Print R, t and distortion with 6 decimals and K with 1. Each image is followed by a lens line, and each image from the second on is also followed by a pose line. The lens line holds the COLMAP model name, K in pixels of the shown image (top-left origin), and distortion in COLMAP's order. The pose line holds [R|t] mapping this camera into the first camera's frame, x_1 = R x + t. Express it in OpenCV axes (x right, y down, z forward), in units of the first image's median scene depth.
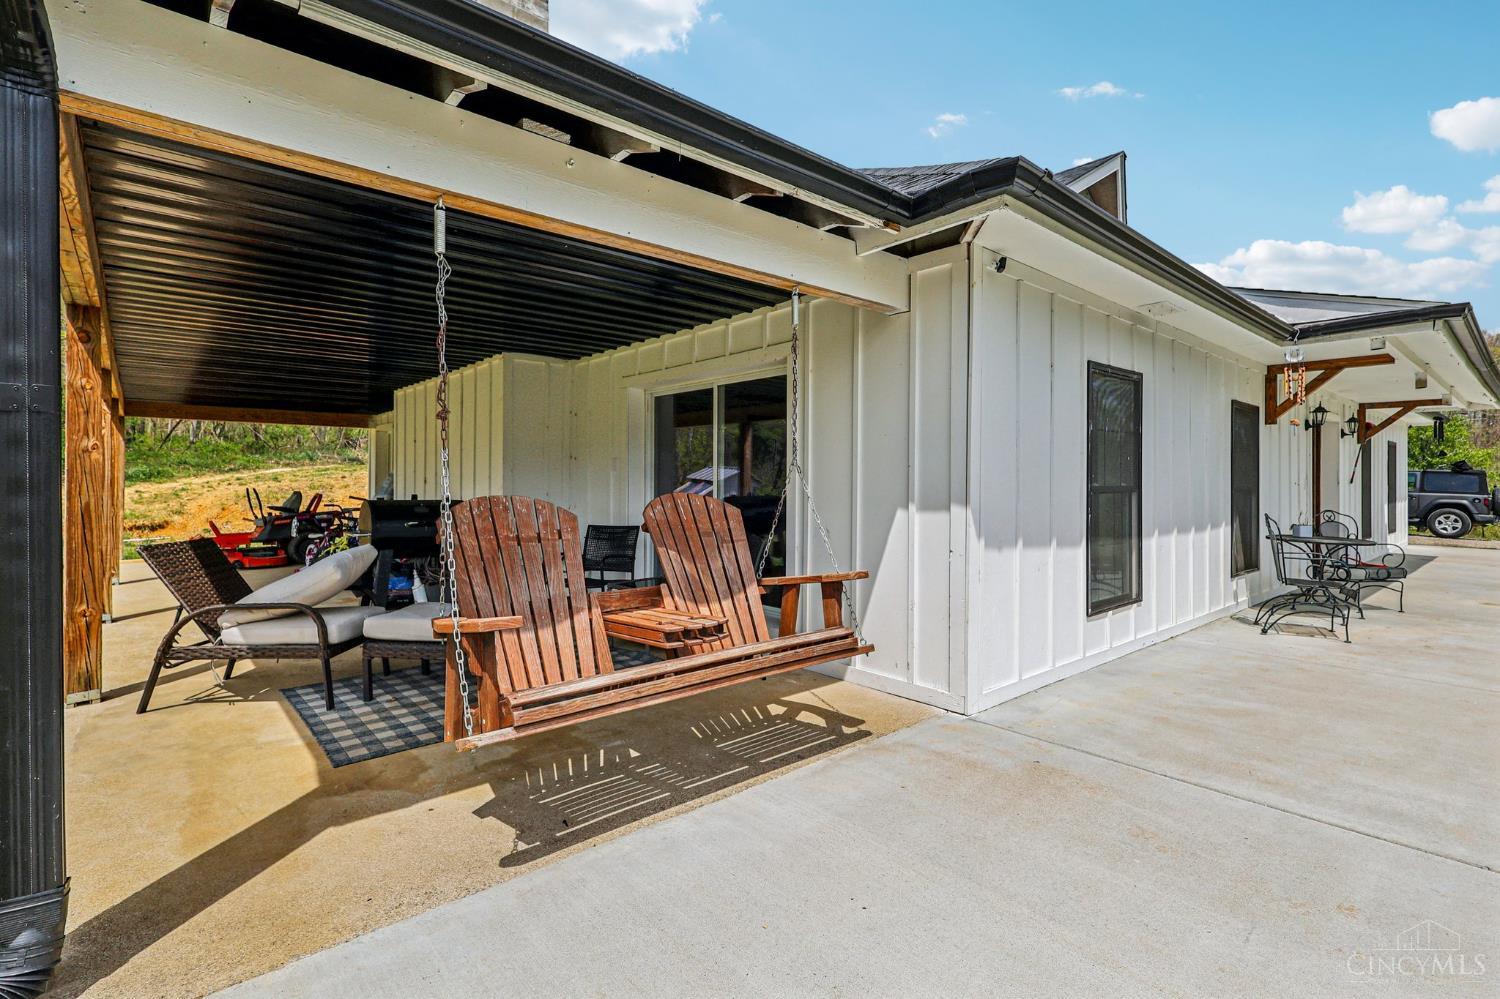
lens RADIAL K [[698.3, 0, 748.3], [0, 698.3, 492.4], [0, 0, 1]] dist [-0.000842, 0.002286]
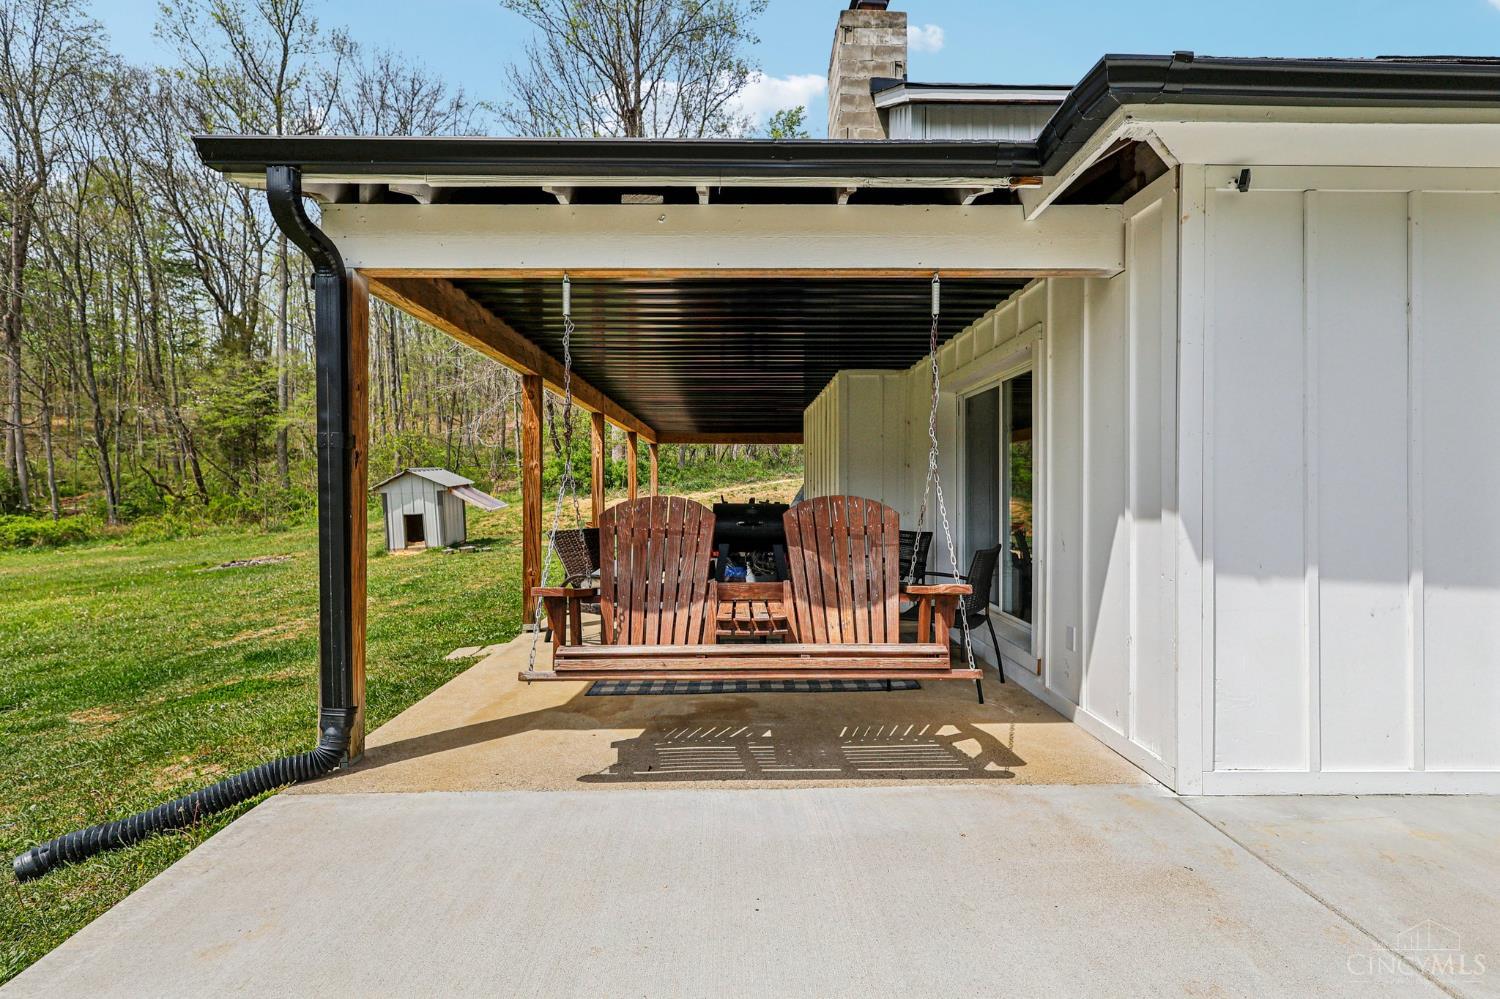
lens RADIAL K [[698.3, 0, 749.8], [0, 698.3, 494.7], [0, 0, 1]] dist [-0.000842, 0.002286]
pose [[0.766799, 0.000750, -0.641887, 0.479588], [-0.007446, 0.999942, -0.007726, 0.008089], [0.641844, 0.010704, 0.766761, 0.136170]]
